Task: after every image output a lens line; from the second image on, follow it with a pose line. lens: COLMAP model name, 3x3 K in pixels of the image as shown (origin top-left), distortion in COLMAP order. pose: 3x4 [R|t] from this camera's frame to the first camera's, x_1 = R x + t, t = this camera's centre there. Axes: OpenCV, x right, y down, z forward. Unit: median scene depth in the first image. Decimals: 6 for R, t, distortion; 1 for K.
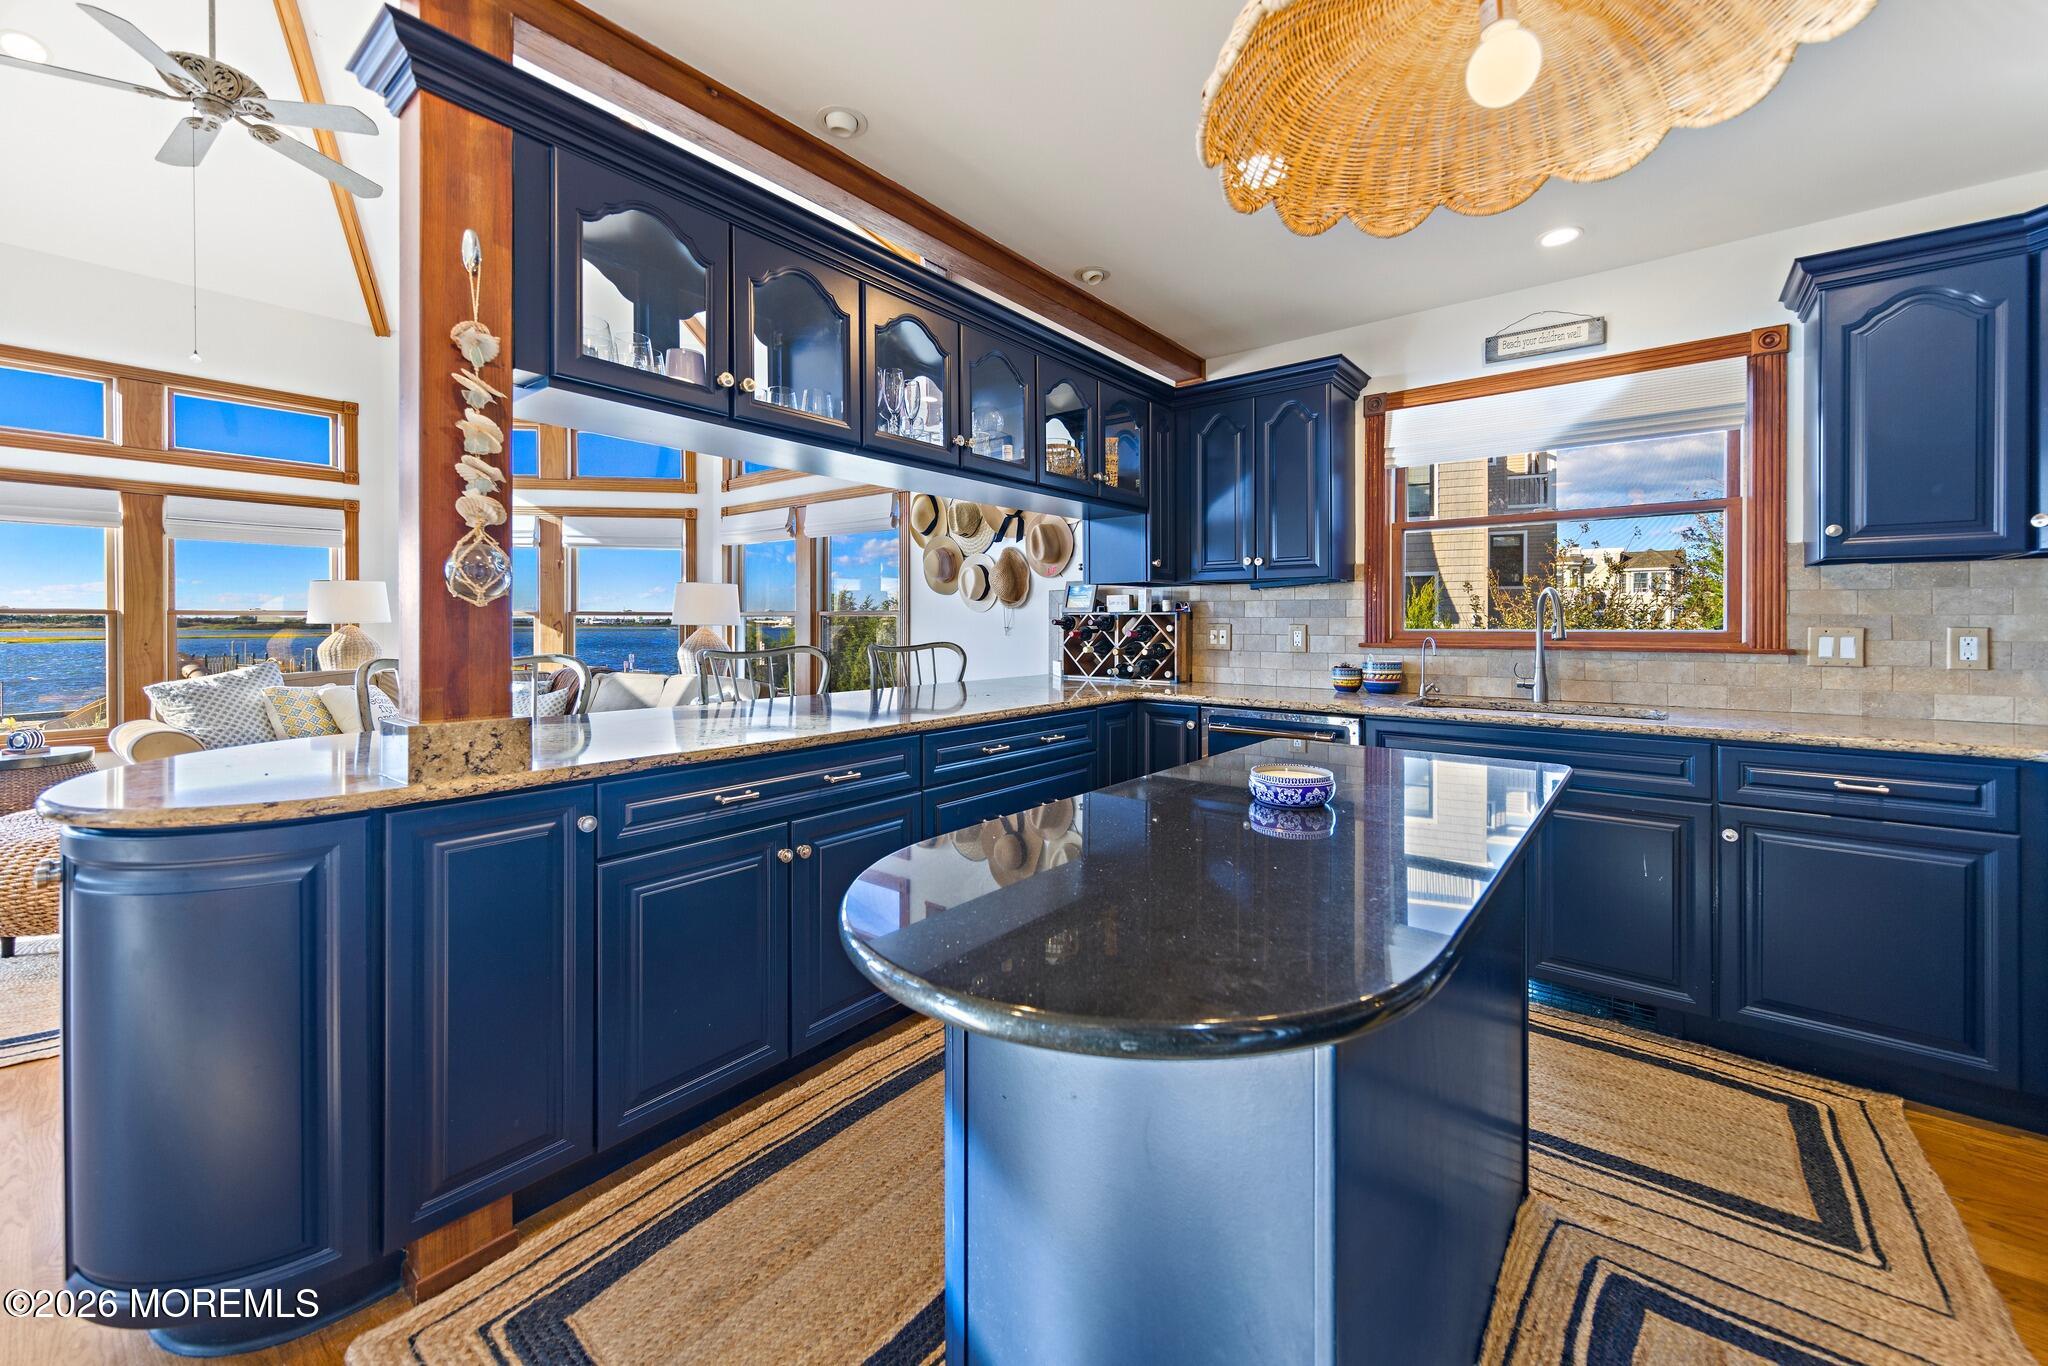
lens RADIAL K [[804.0, 0, 1033.2], [0, 804.0, 627.2], [0, 0, 1]] dist [0.014184, 0.000119]
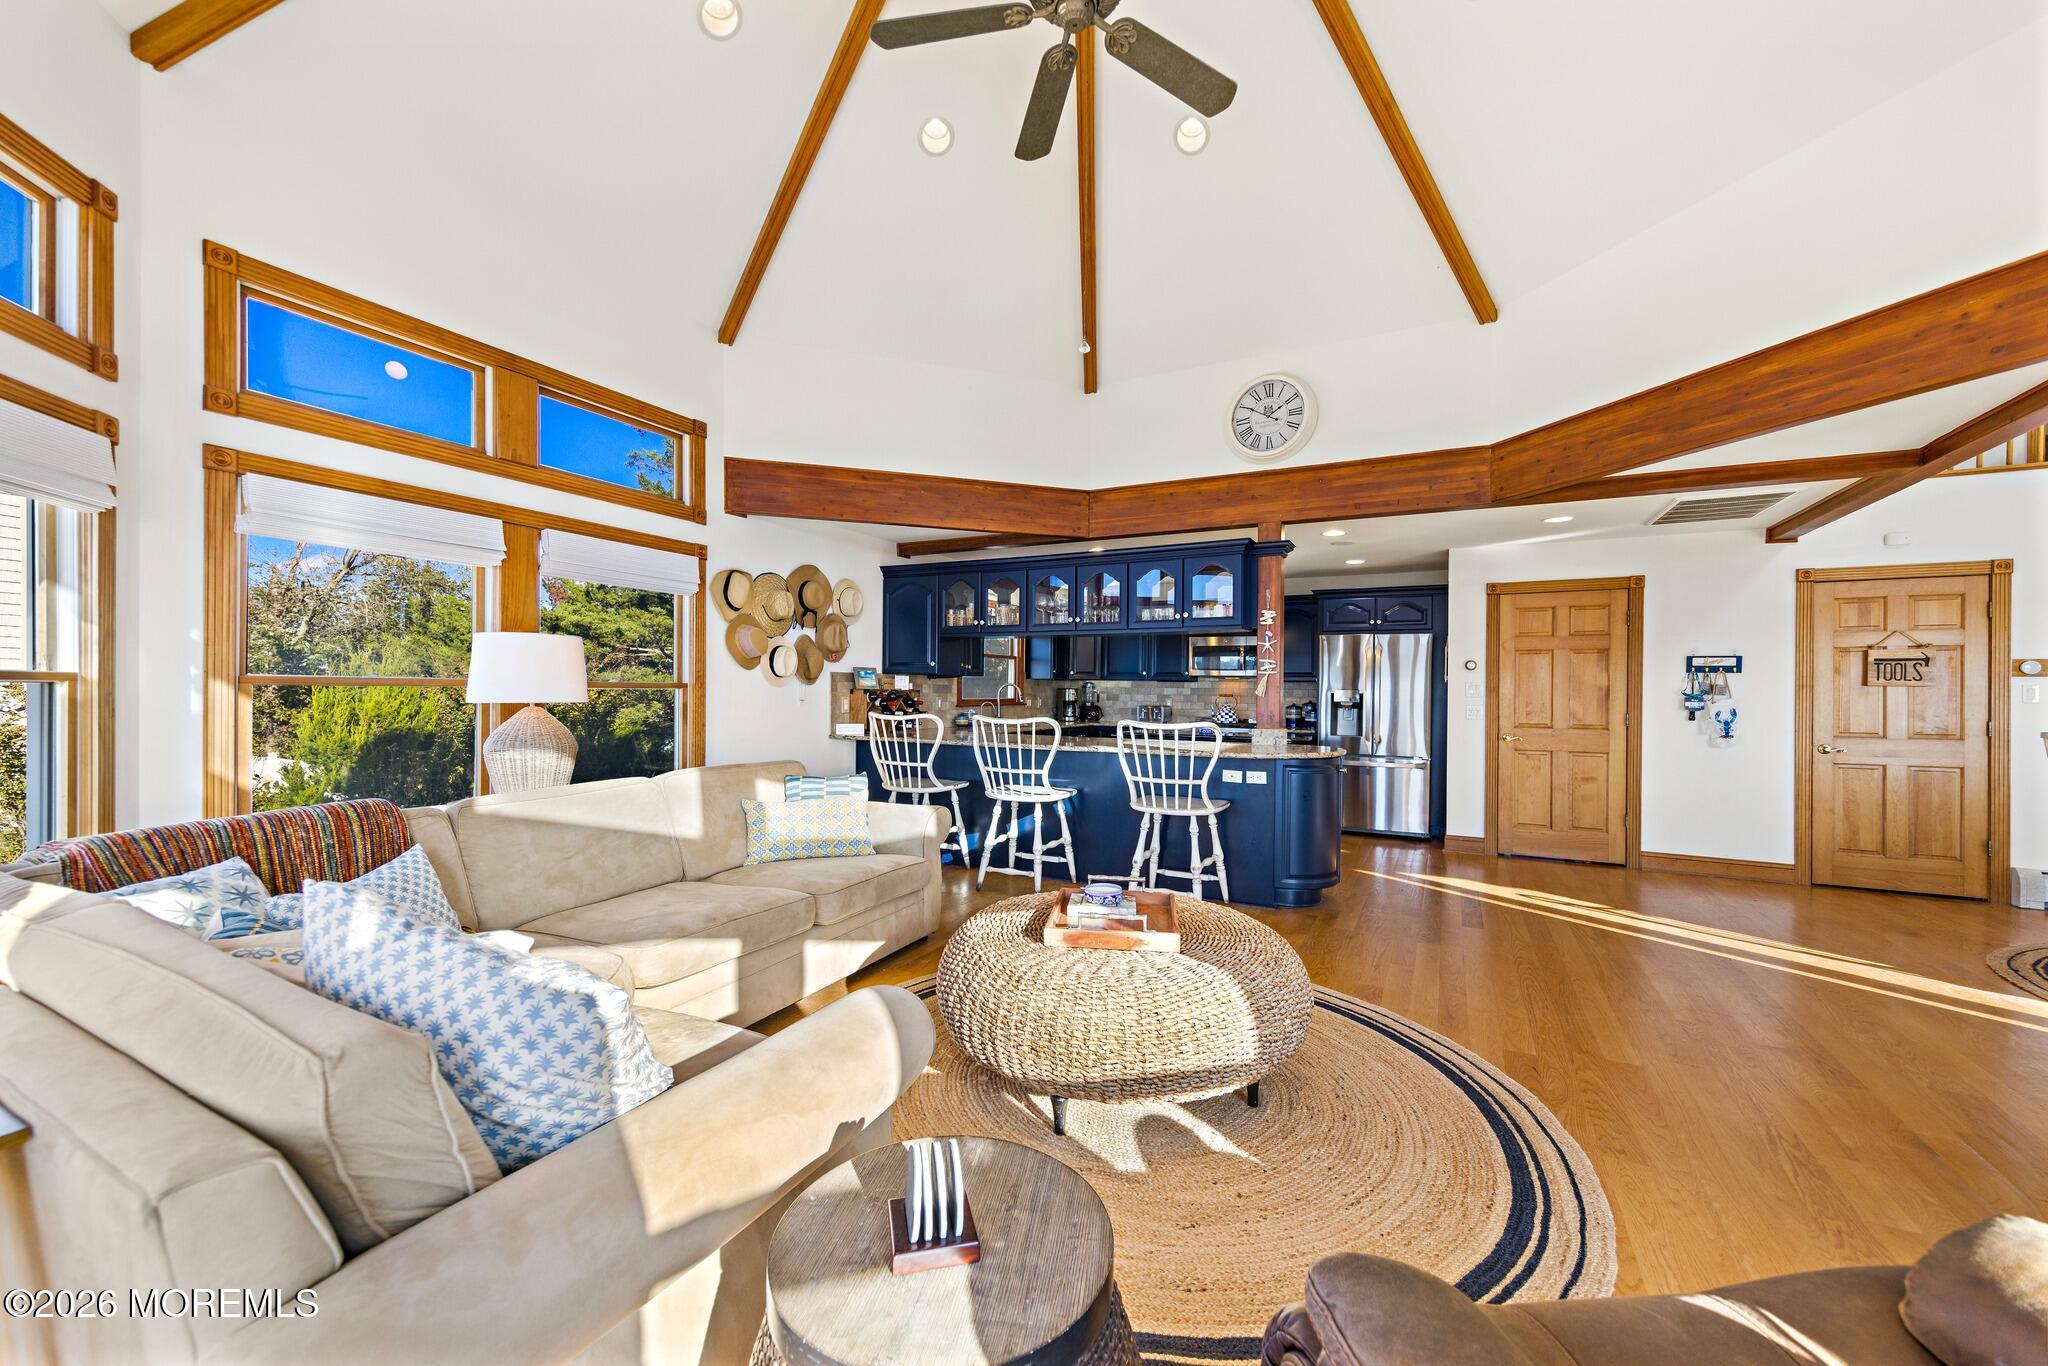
lens RADIAL K [[776.7, 0, 1021.2], [0, 776.7, 685.9], [0, 0, 1]] dist [0.006772, 0.000103]
pose [[-0.175968, 0.002808, 0.984392, -1.682732], [-0.007071, 0.999967, -0.004116, -0.022177], [-0.984370, -0.007685, -0.175942, 1.162013]]
